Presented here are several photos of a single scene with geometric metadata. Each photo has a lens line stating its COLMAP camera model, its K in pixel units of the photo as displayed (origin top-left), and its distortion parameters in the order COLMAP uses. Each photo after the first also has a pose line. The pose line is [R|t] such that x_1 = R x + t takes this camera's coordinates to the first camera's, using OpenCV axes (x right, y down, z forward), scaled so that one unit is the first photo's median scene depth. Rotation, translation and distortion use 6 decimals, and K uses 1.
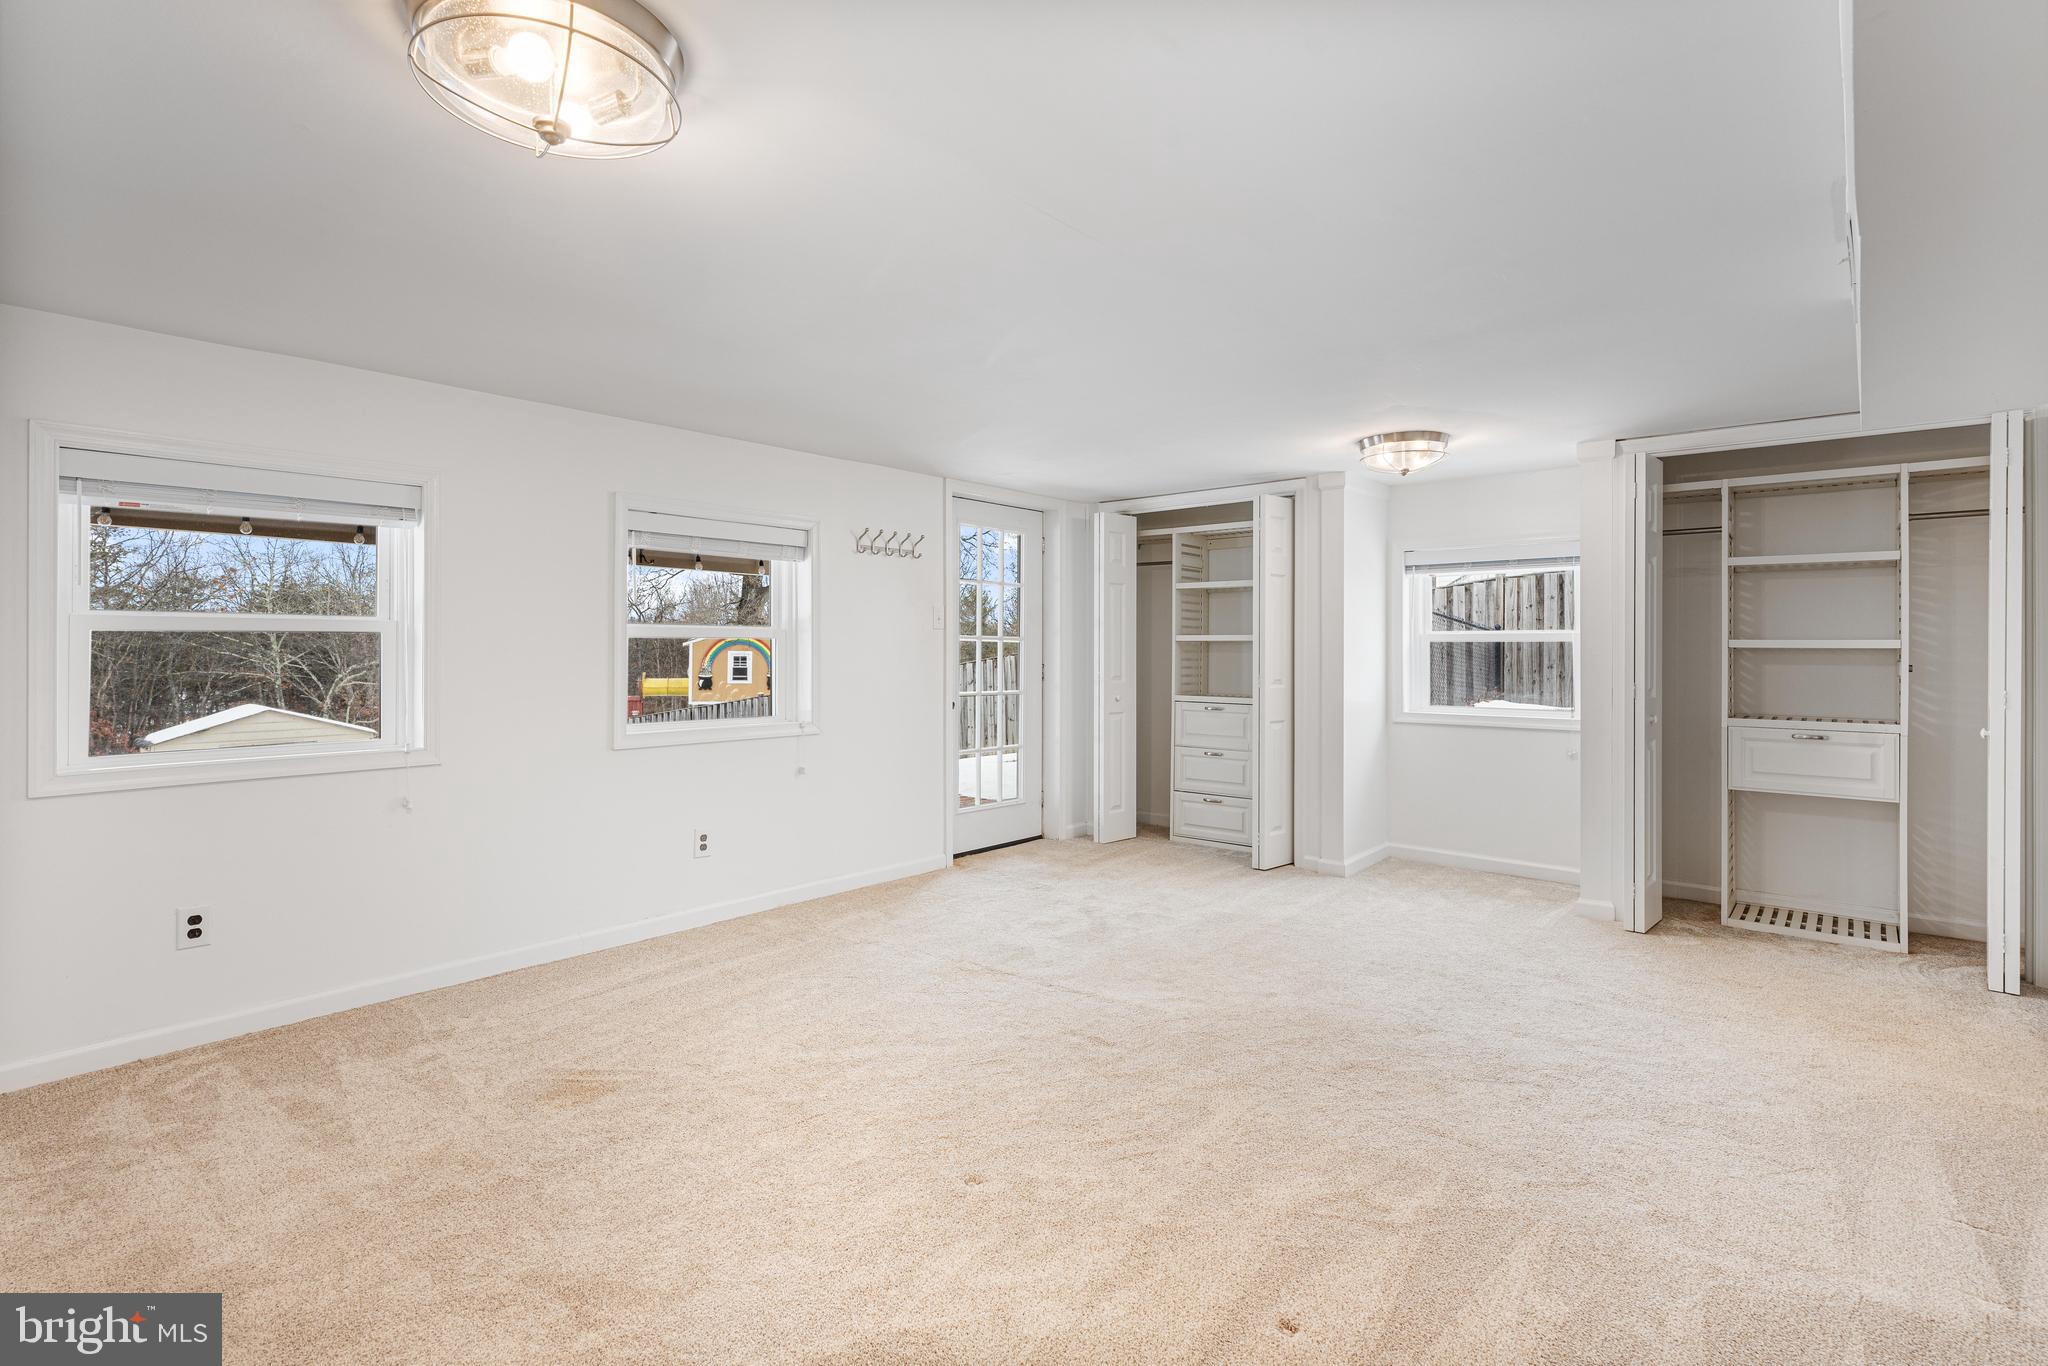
lens RADIAL K [[972.4, 0, 1023.8], [0, 972.4, 652.4], [0, 0, 1]] dist [-0.043475, 0.000265]
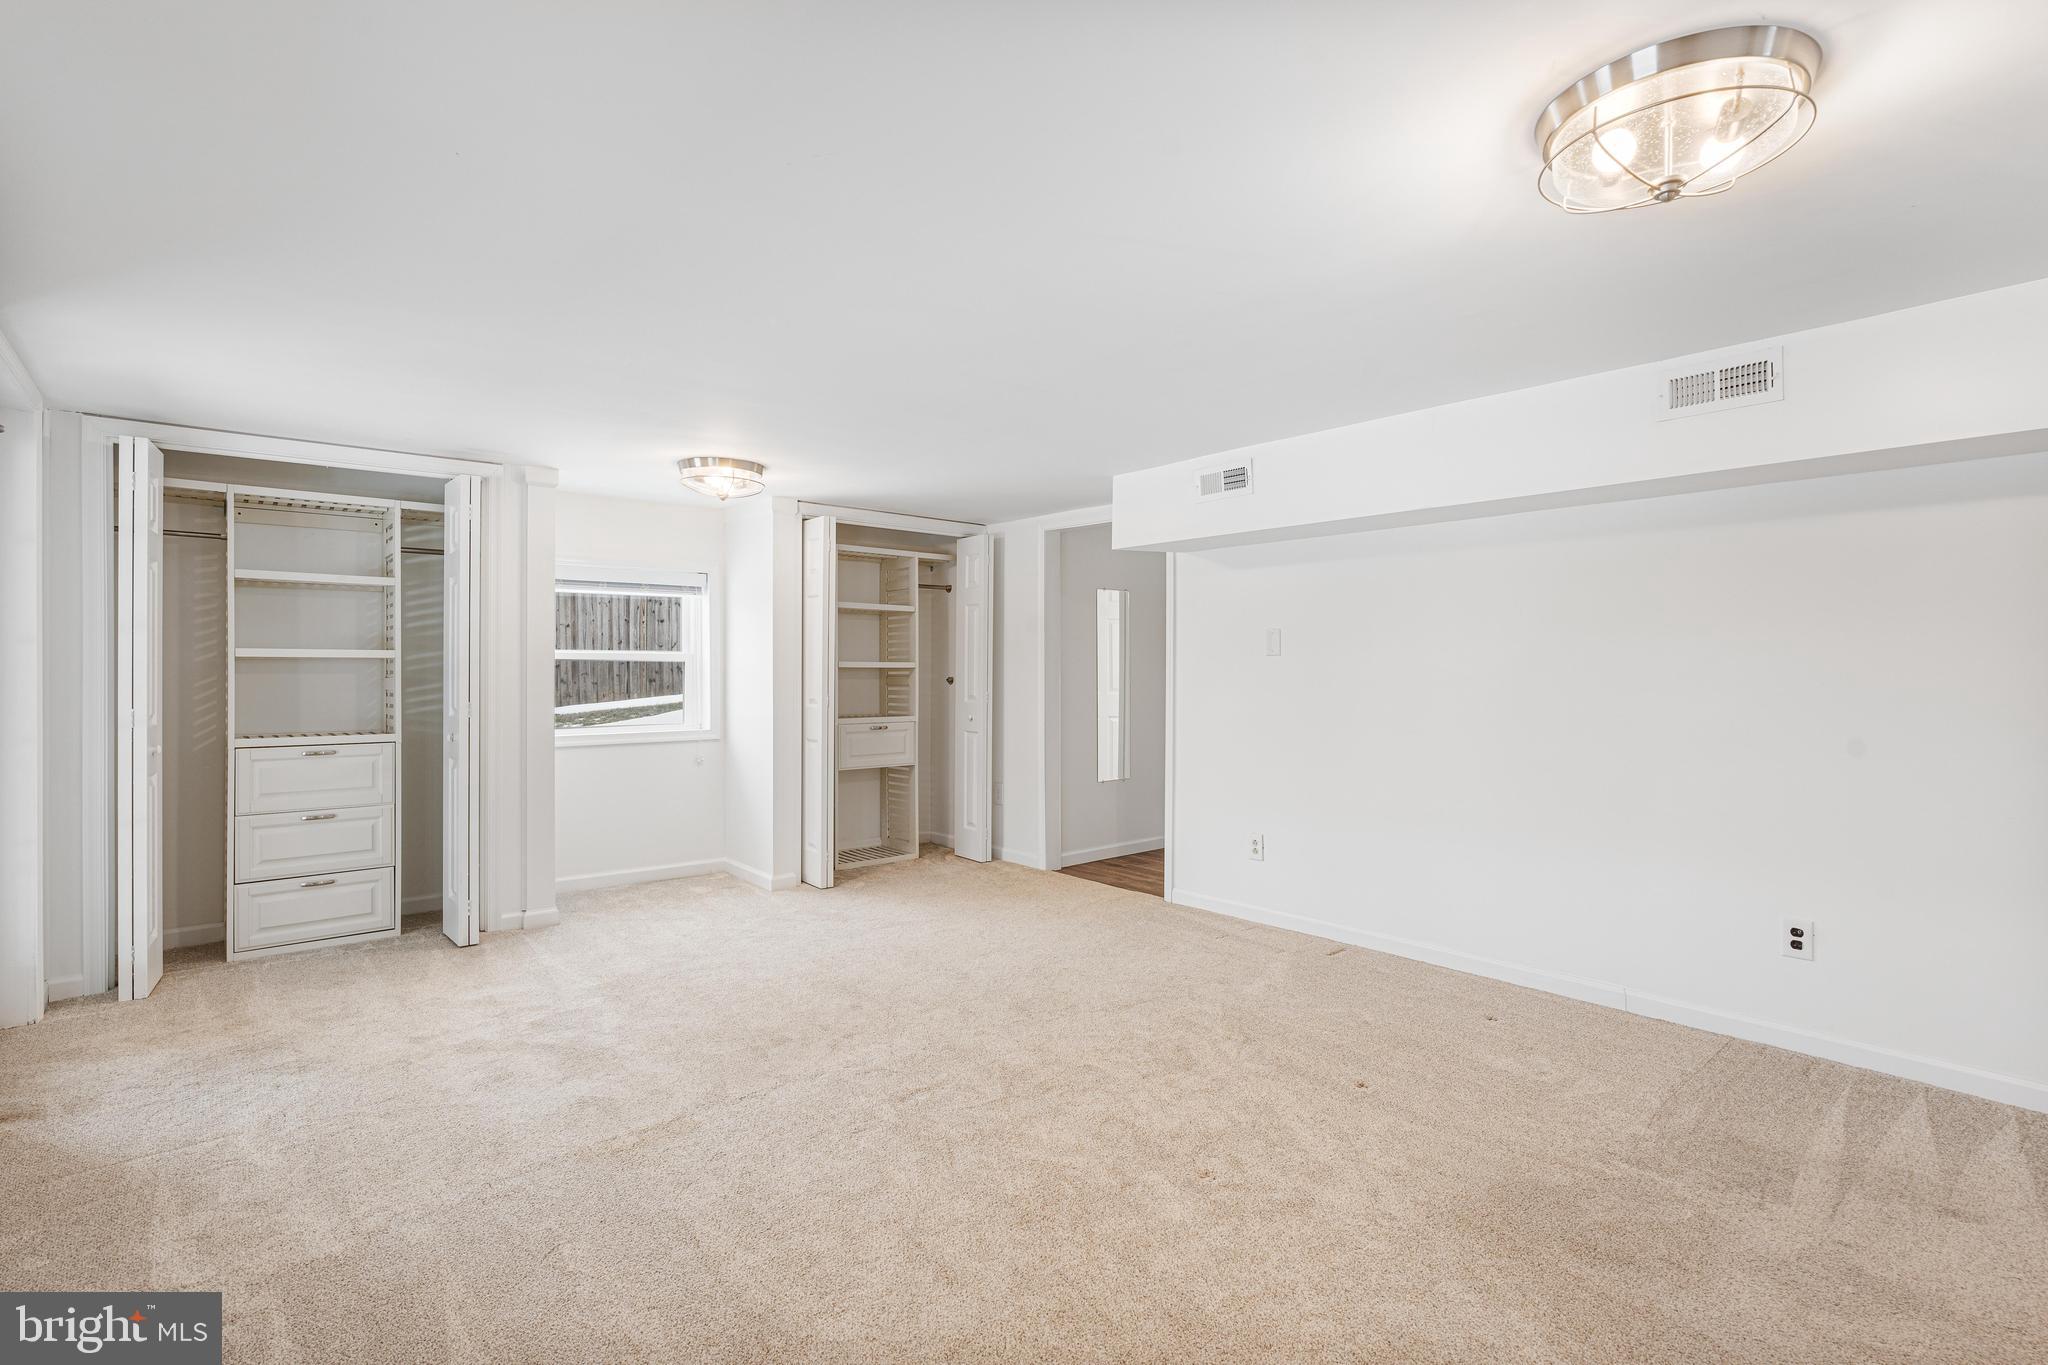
lens RADIAL K [[950.3, 0, 1027.5], [0, 950.3, 672.1], [0, 0, 1]] dist [0.003086, 0.000257]
pose [[0.146882, -0.004460, 0.989144, -0.402242], [0.000277, 0.999990, 0.004468, -0.003819], [-0.989154, -0.000383, 0.146882, 0.375426]]
